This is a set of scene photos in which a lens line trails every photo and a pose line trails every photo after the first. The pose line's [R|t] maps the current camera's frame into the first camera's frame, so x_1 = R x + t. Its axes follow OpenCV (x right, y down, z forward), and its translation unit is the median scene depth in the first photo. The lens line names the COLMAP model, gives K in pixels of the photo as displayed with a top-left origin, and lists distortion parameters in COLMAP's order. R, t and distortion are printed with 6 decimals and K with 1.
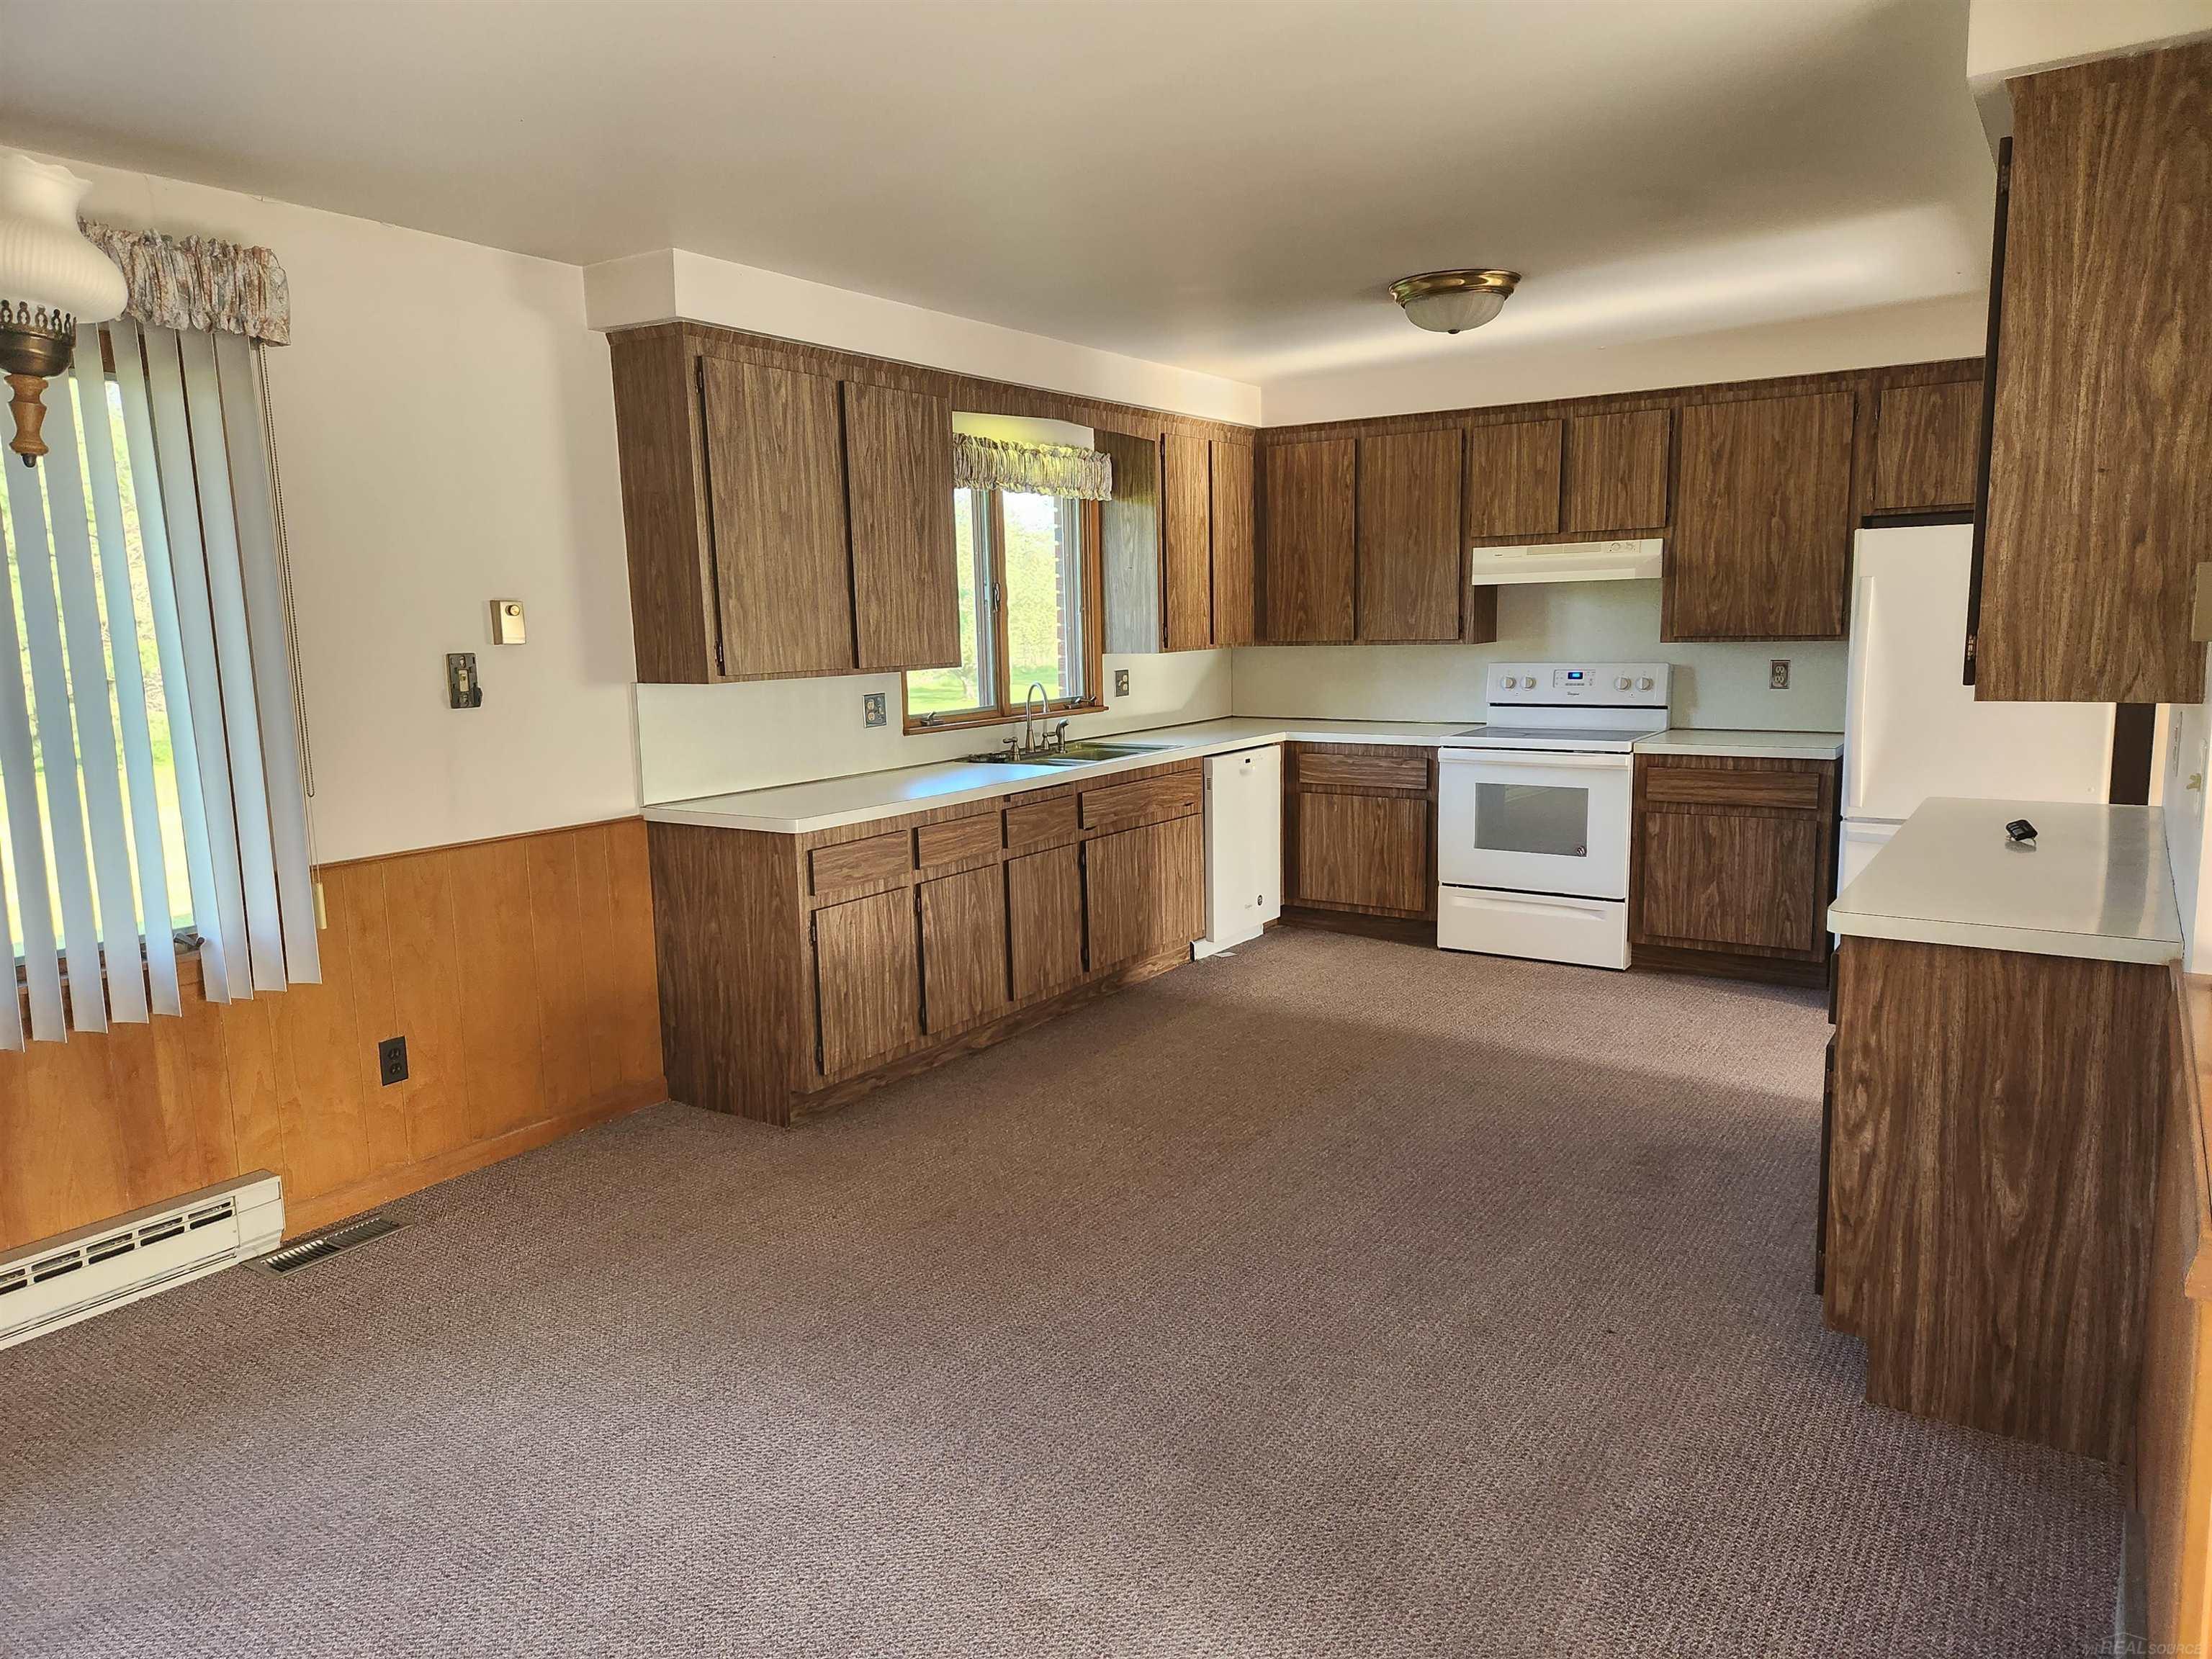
lens RADIAL K [[1497.5, 0, 1113.6], [0, 1497.5, 843.5], [0, 0, 1]] dist [0.076632, -0.077003]
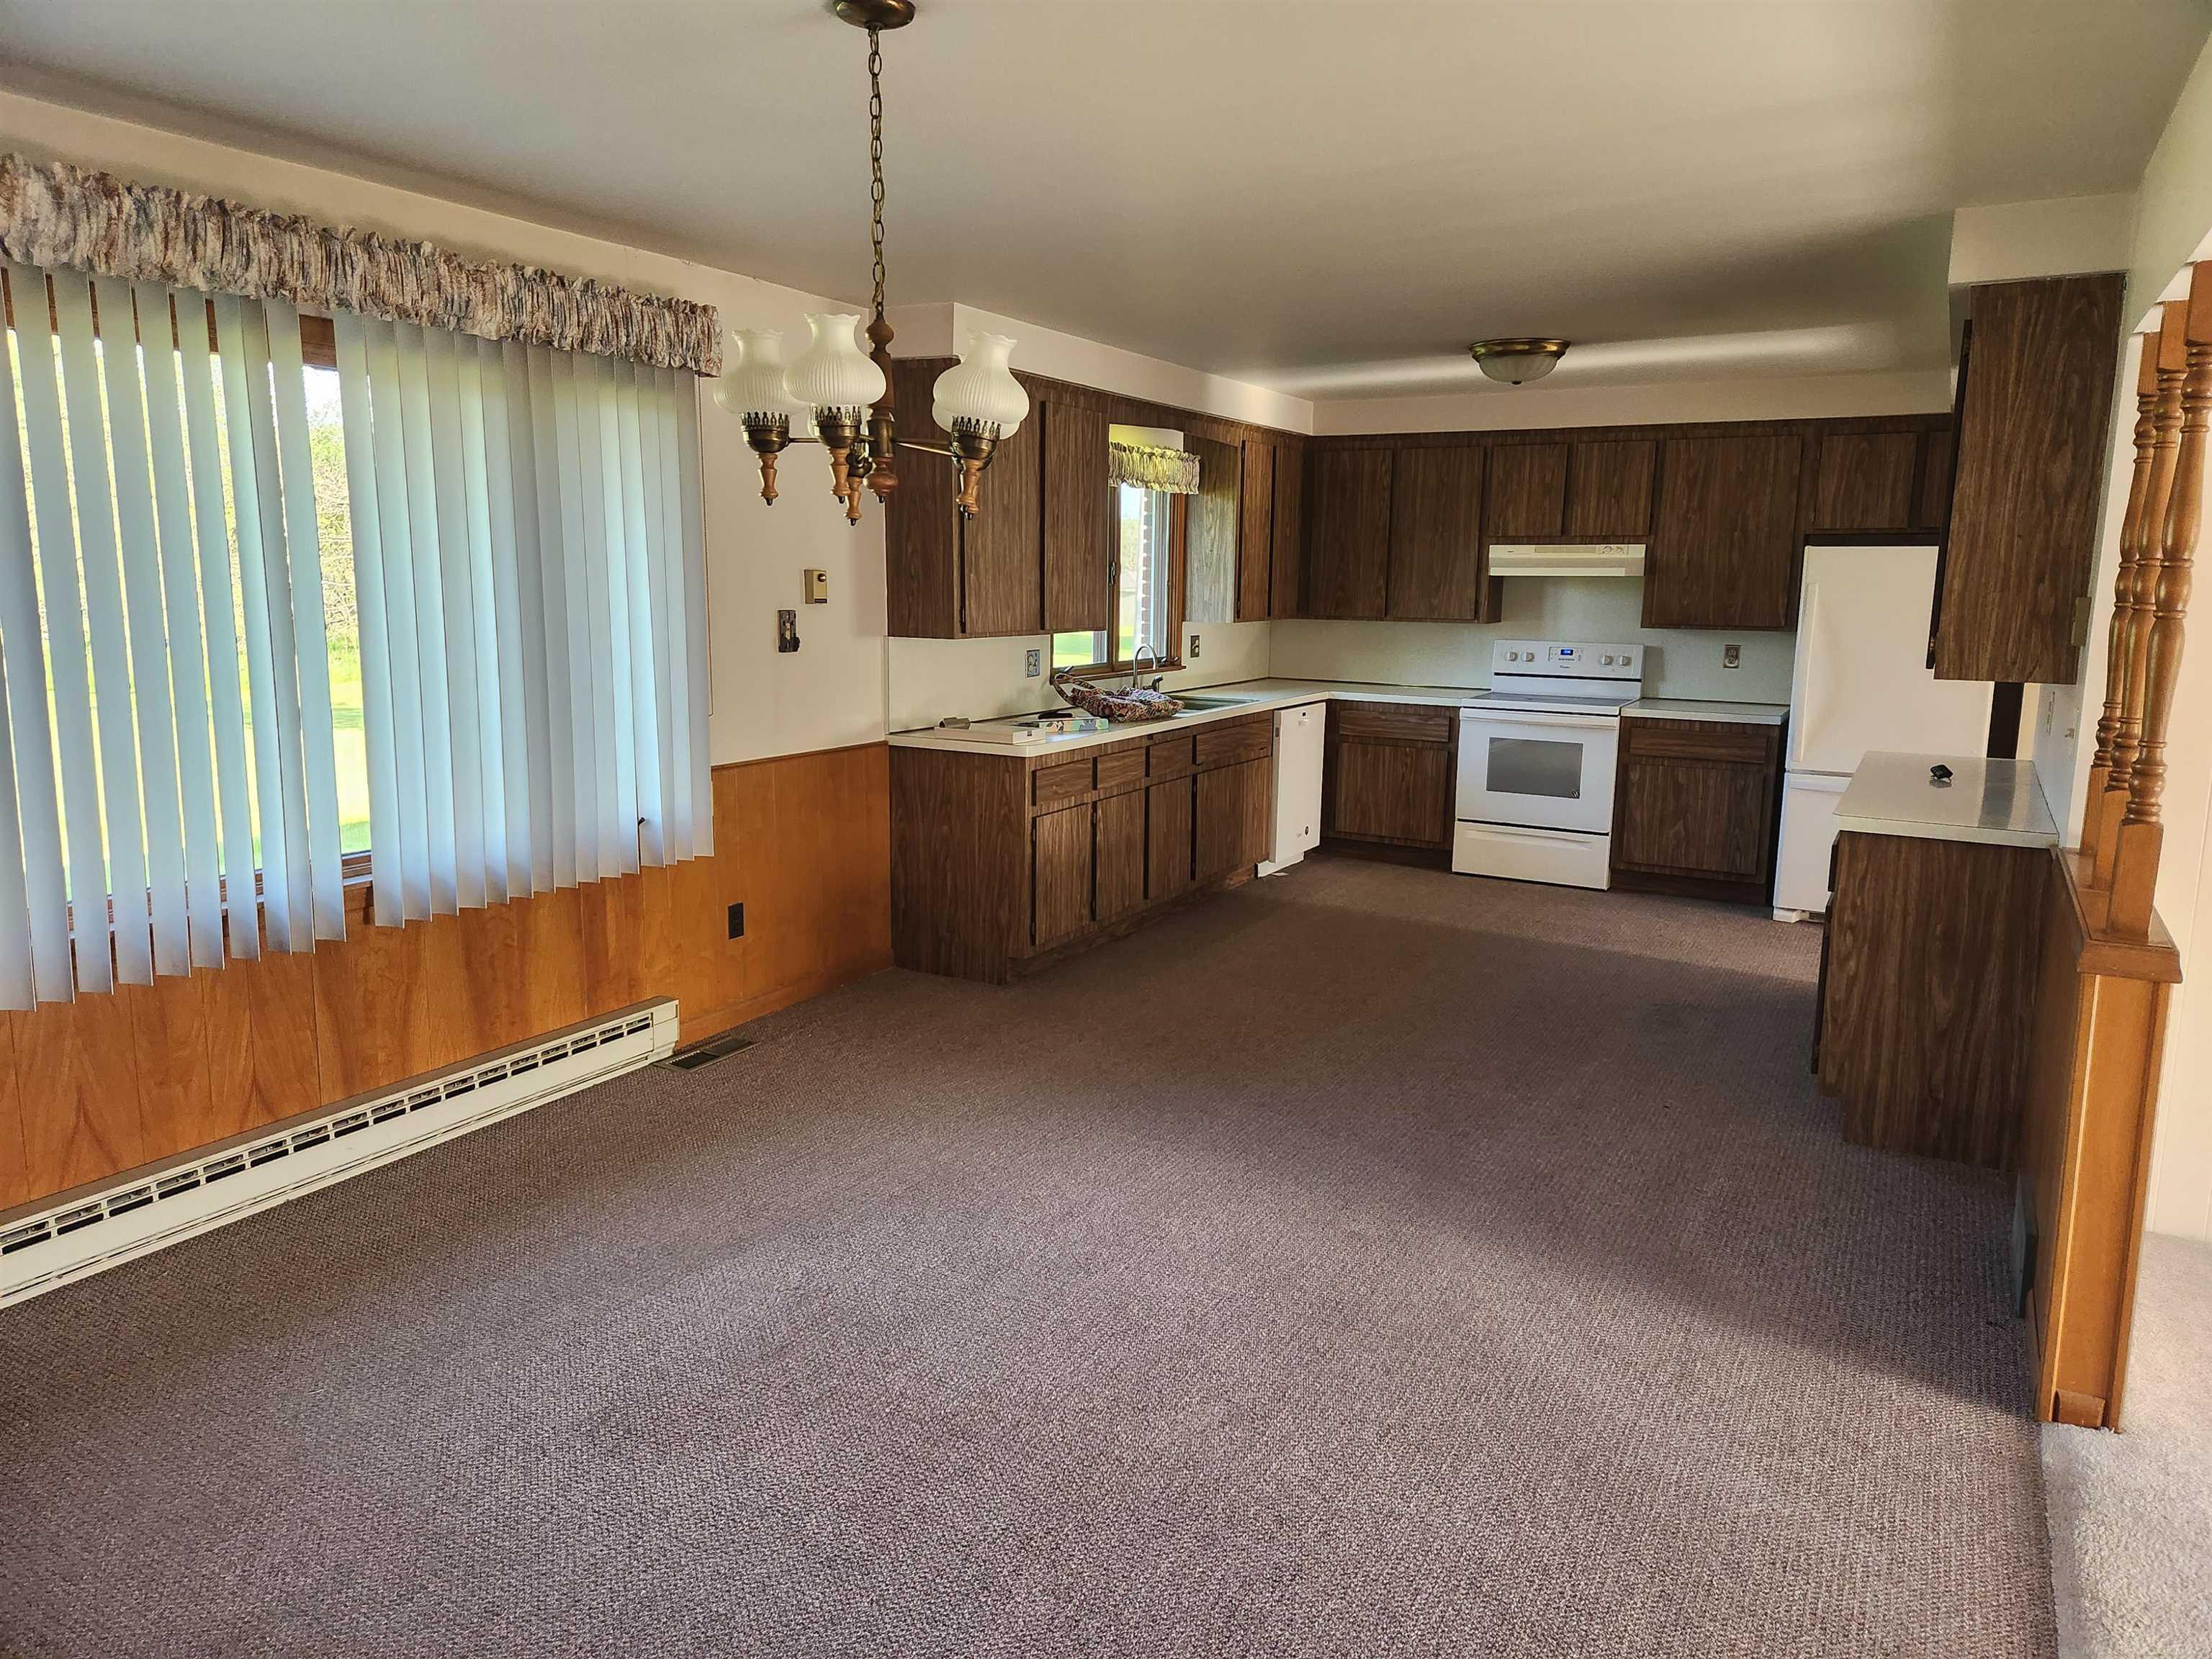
lens RADIAL K [[1509.7, 0, 1106.0], [0, 1509.7, 829.5], [0, 0, 1]] dist [0.082530, -0.091750]
pose [[0.996384, 0.022562, 0.081912, -0.223284], [-0.023835, 0.999609, 0.014594, 0.031716], [-0.081550, -0.016494, 0.996533, -0.274813]]
